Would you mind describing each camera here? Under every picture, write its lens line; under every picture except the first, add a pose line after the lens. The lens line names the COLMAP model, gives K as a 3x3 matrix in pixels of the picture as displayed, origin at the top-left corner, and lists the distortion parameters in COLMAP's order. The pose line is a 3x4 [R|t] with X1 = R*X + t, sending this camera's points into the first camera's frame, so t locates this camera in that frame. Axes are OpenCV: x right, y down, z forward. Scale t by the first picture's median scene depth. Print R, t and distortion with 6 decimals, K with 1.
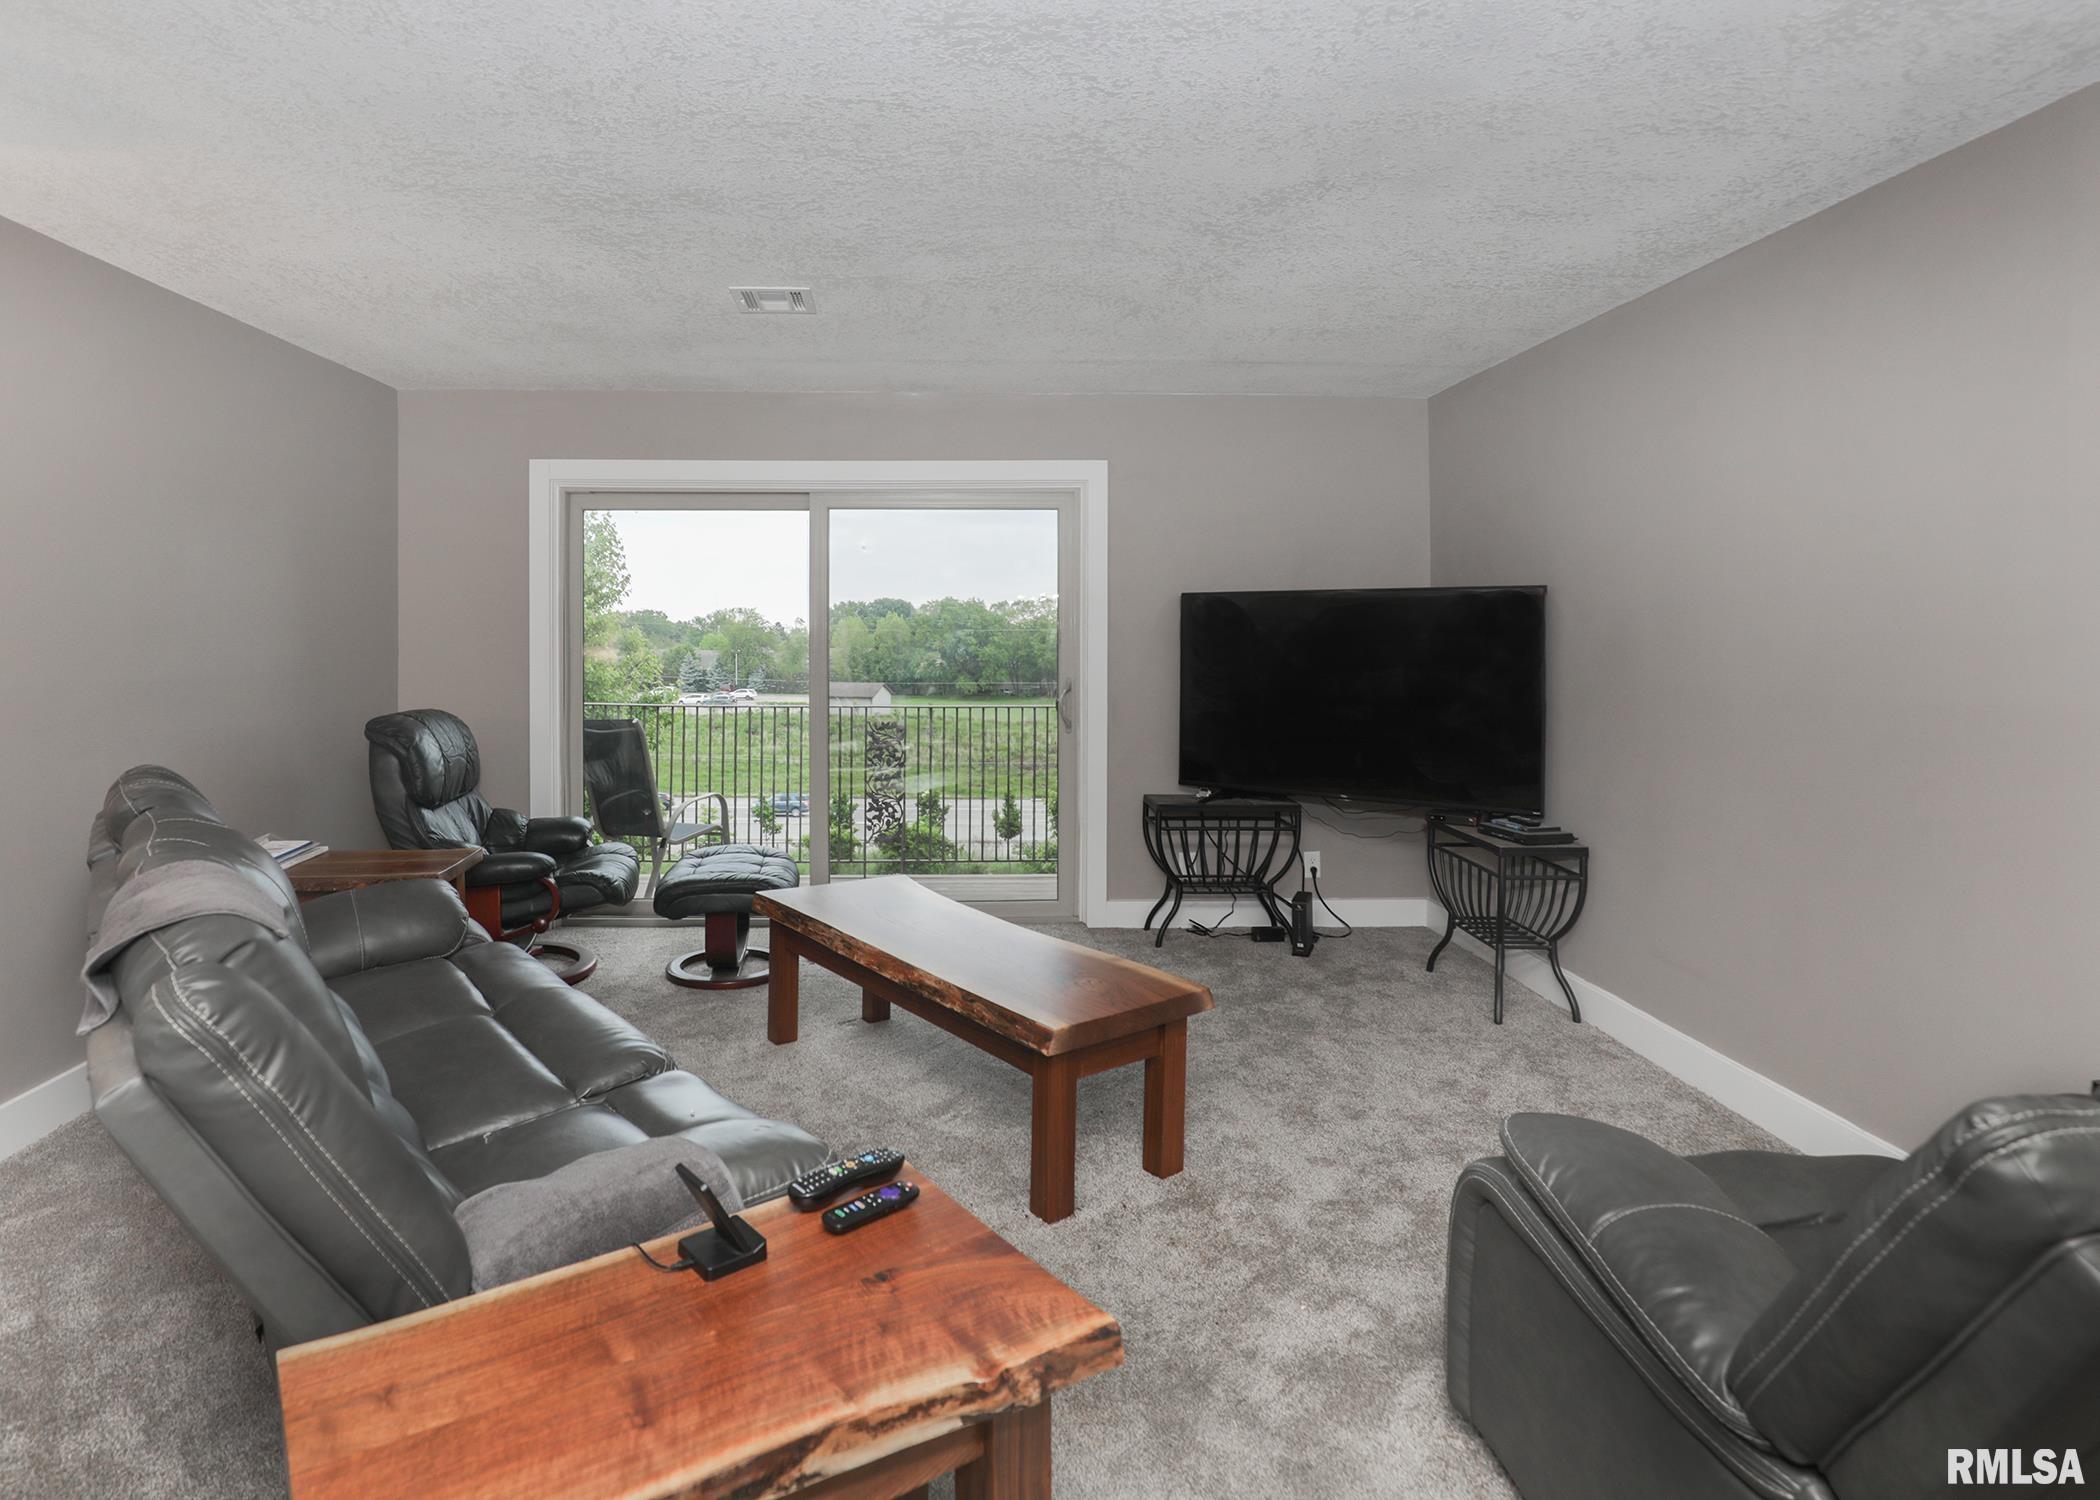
lens RADIAL K [[1114.4, 0, 1040.8], [0, 1114.4, 677.9], [0, 0, 1]] dist [-0.032804, -0.000065]
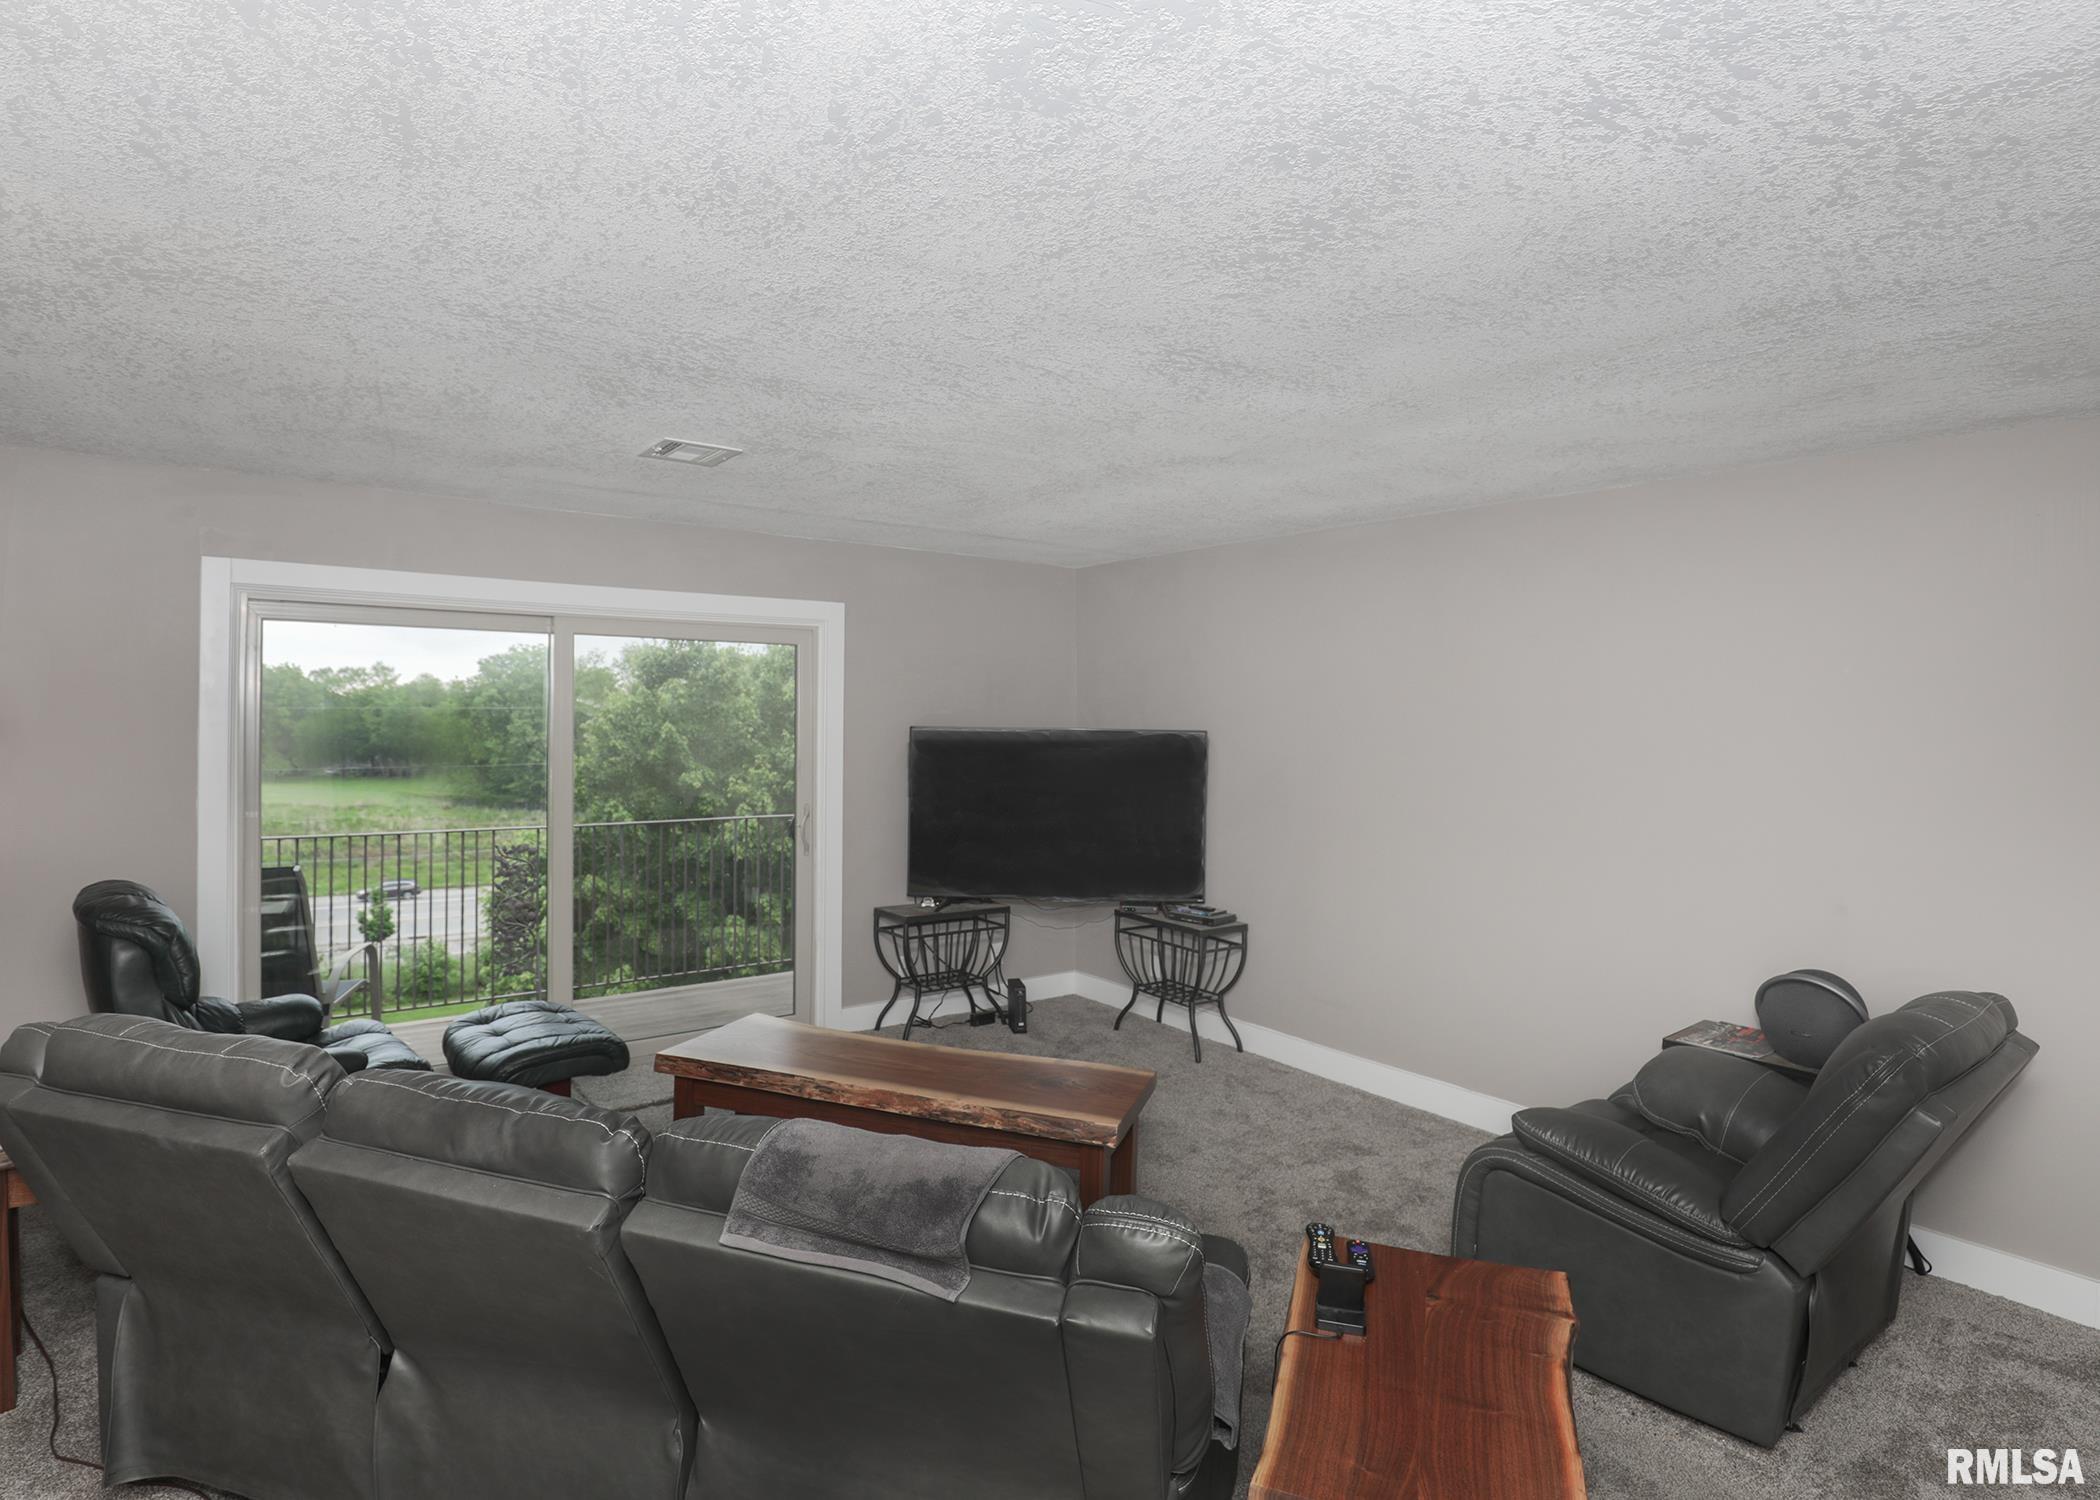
lens RADIAL K [[1084.3, 0, 1011.8], [0, 1084.3, 716.1], [0, 0, 1]] dist [-0.029325, 0.000555]
pose [[0.827428, 0.010365, 0.561477, -0.421430], [0.003698, 0.999707, -0.023905, -0.061999], [-0.561560, 0.021856, 0.827147, 0.031009]]
